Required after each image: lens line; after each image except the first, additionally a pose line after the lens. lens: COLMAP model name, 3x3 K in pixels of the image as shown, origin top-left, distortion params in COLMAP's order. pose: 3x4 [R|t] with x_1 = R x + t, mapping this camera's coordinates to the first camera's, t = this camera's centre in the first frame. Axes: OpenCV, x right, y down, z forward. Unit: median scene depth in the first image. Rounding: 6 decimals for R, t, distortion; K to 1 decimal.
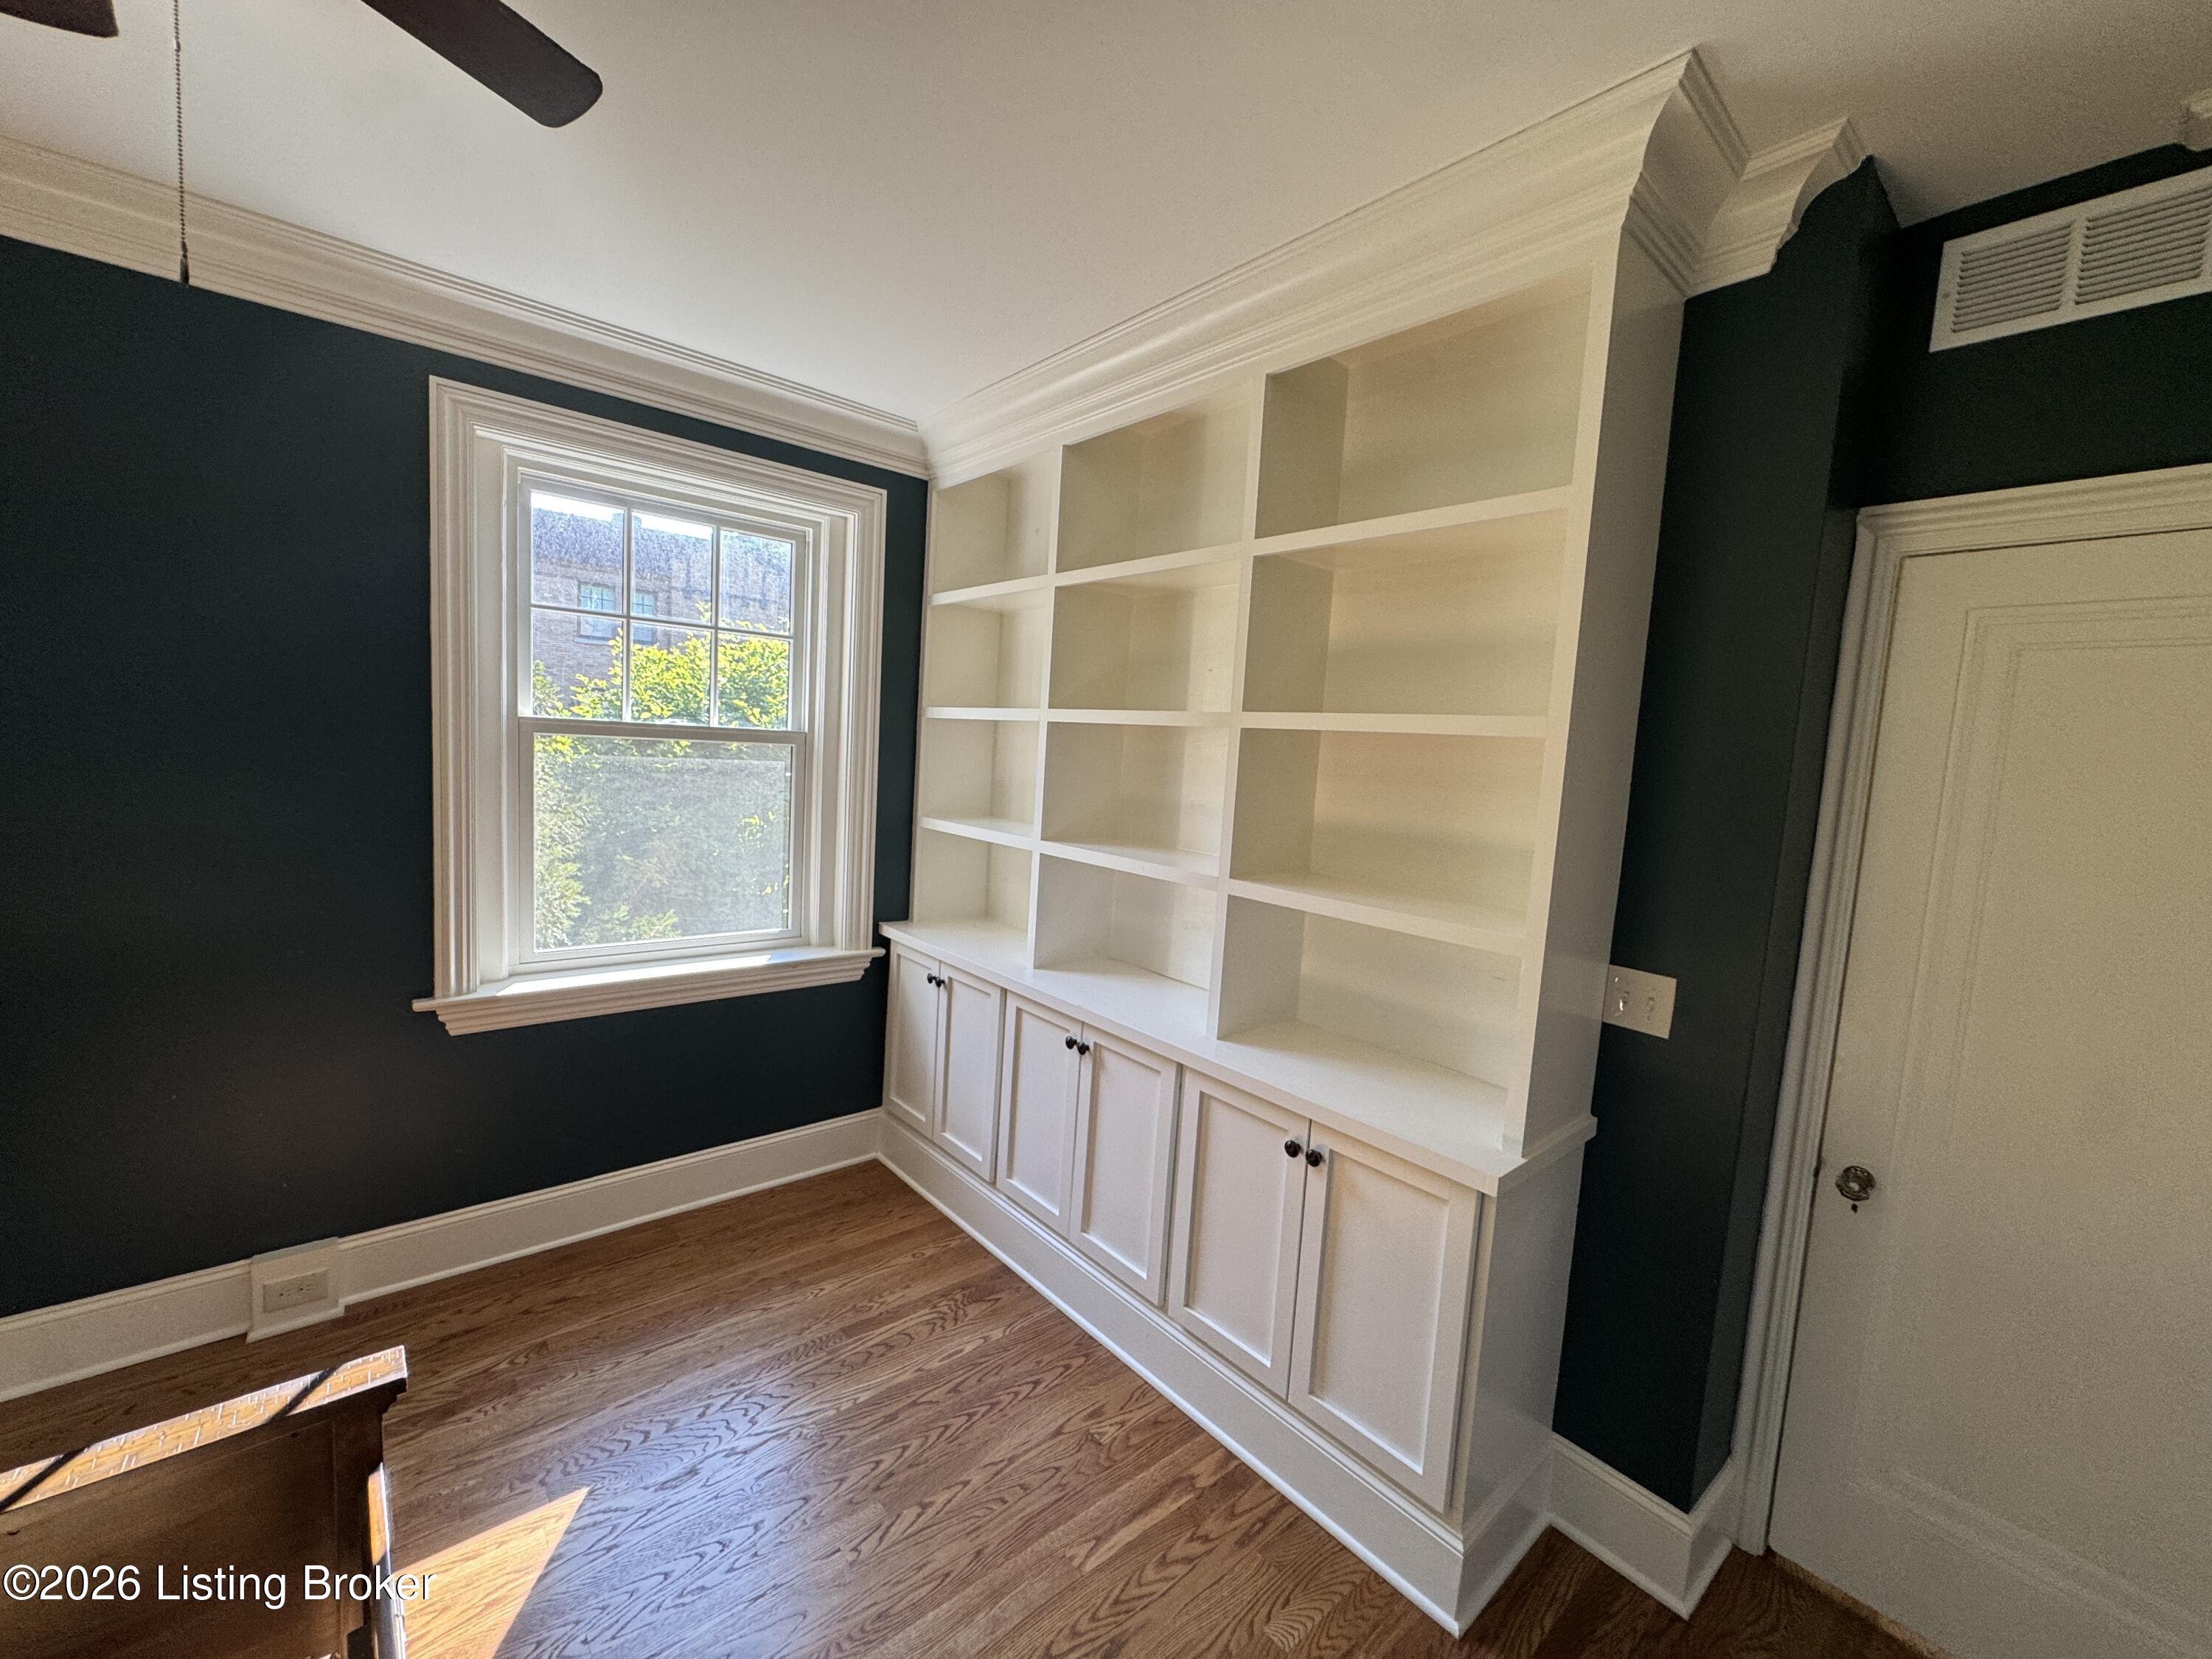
lens RADIAL K [[881.8, 0, 1104.1], [0, 881.8, 828.2], [0, 0, 1]] dist [-0.002529, 0.000198]
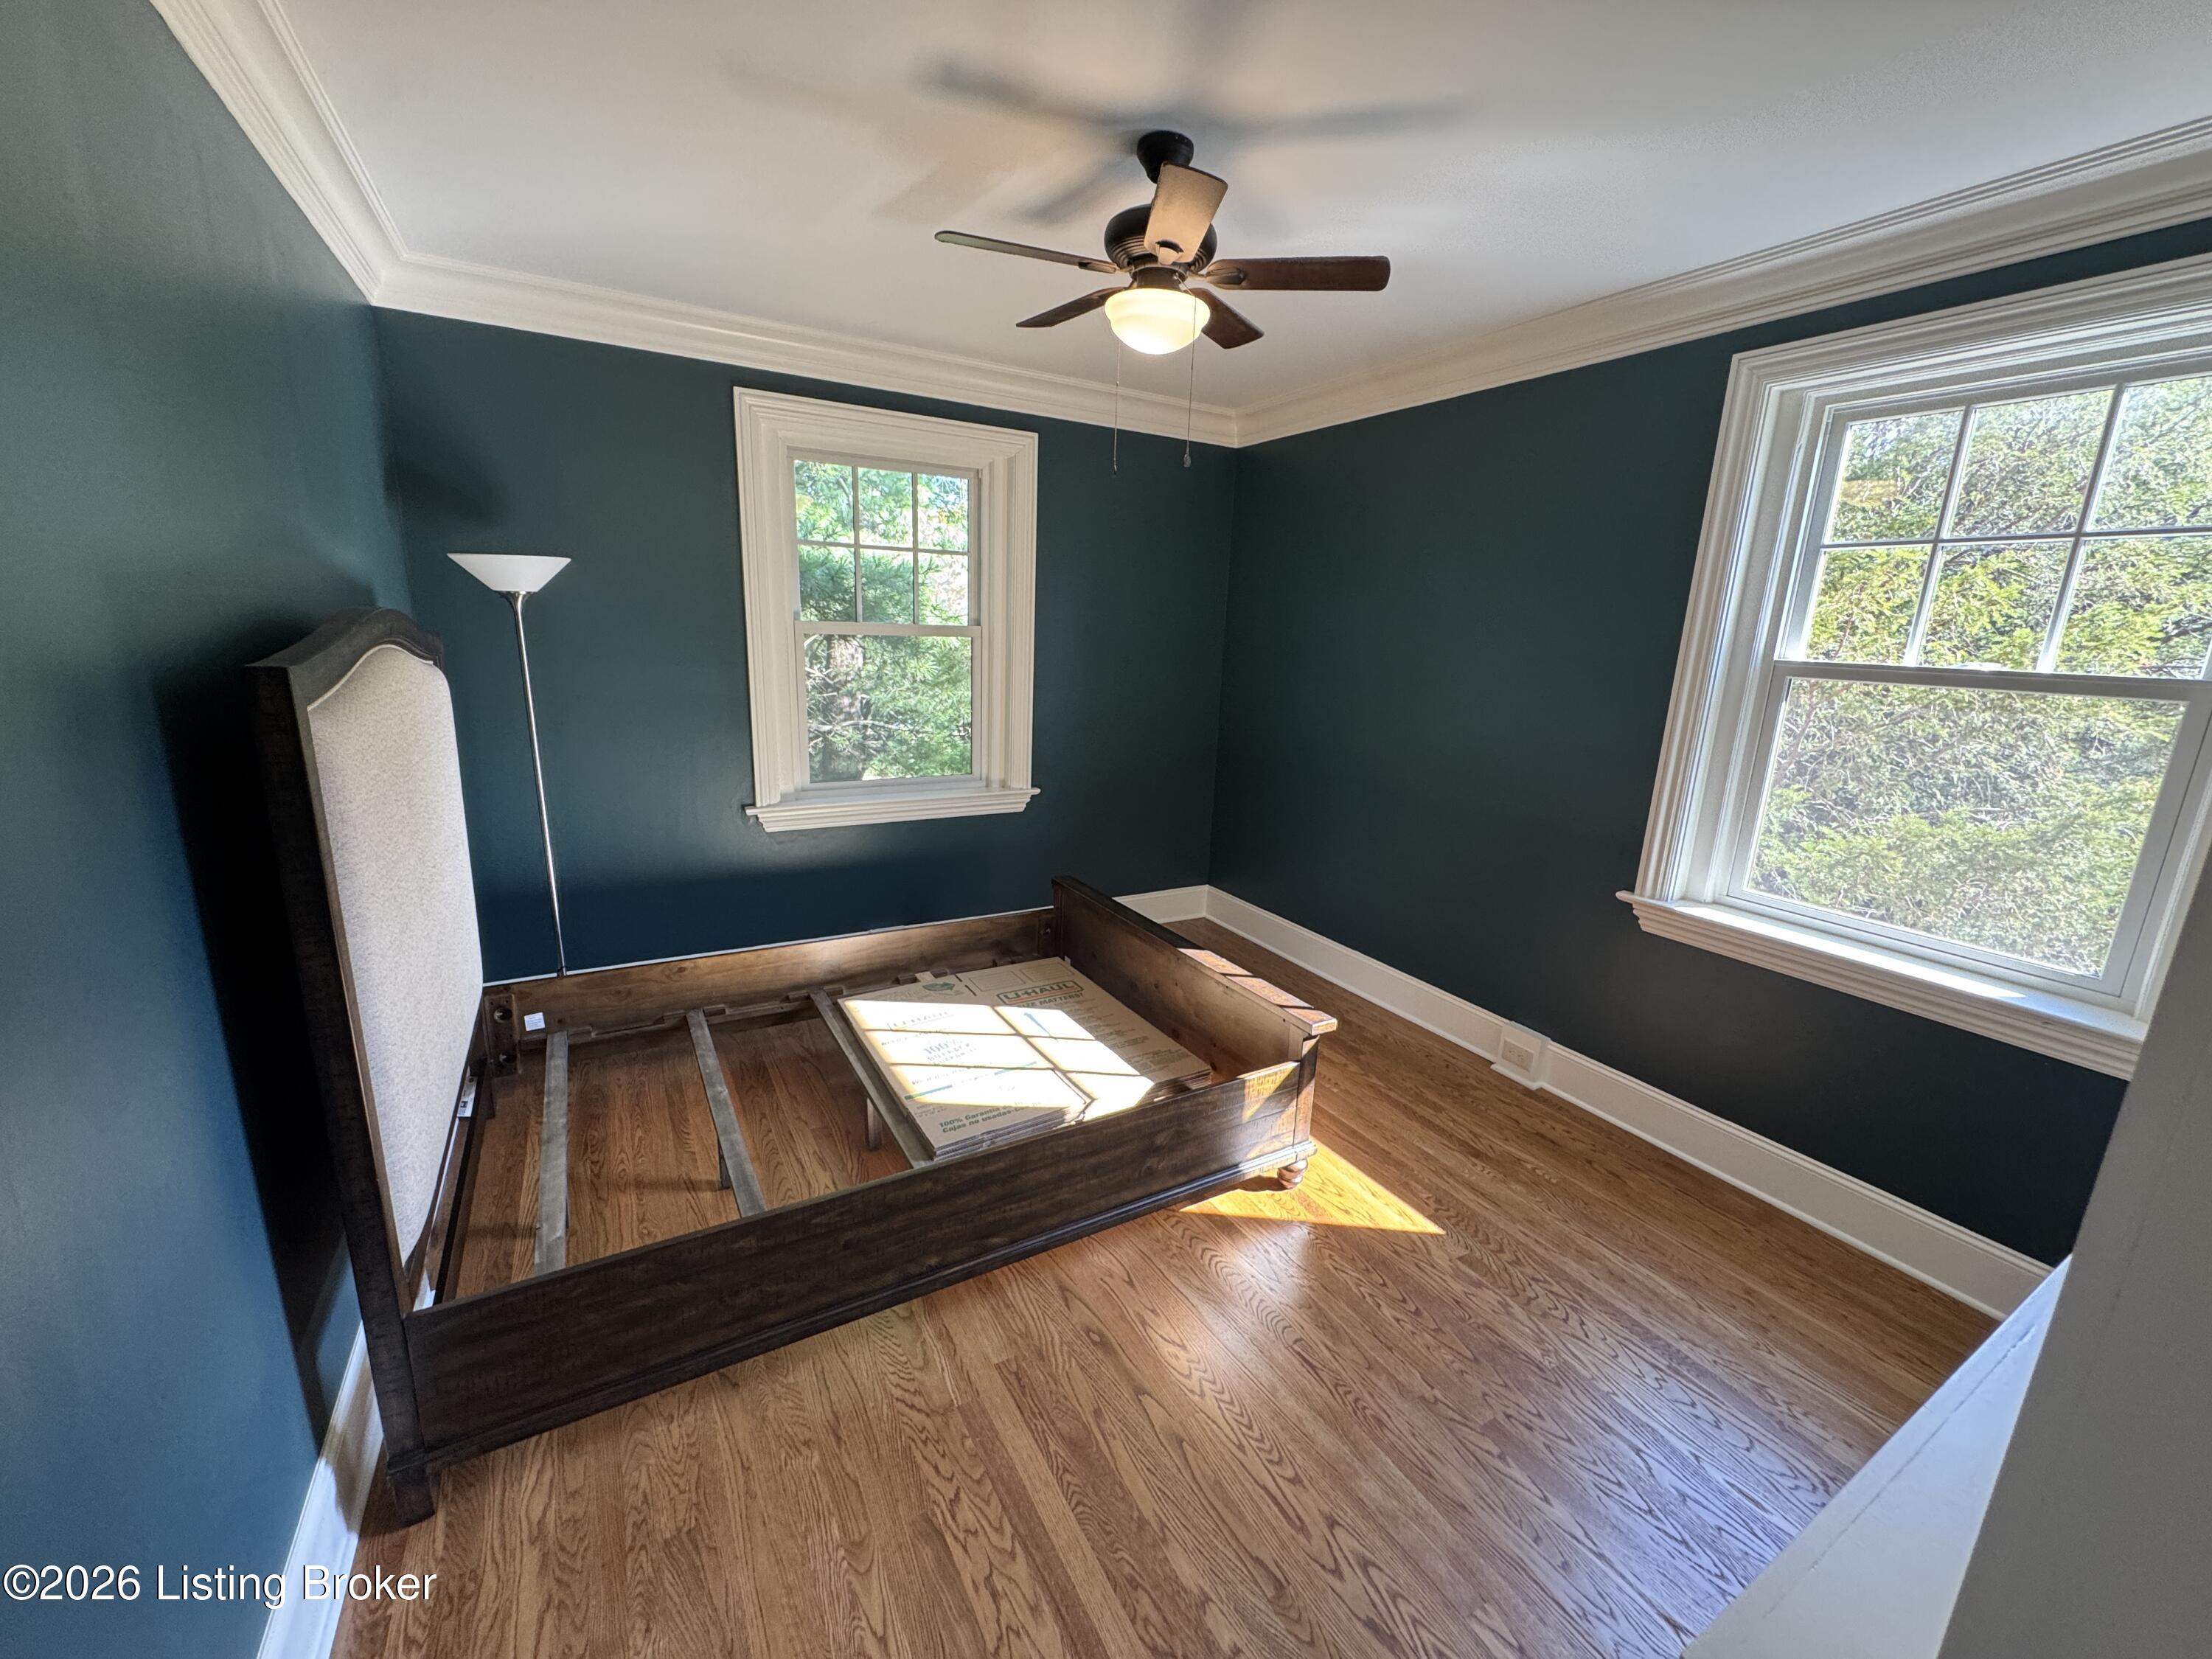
lens RADIAL K [[881.8, 0, 1106.7], [0, 881.8, 829.9], [0, 0, 1]] dist [-0.002529, 0.000198]
pose [[-0.184808, 0.159965, -0.969669, 0.566752], [-0.141651, 0.972026, 0.187351, -0.018748], [0.972513, 0.171979, -0.156979, 0.488053]]
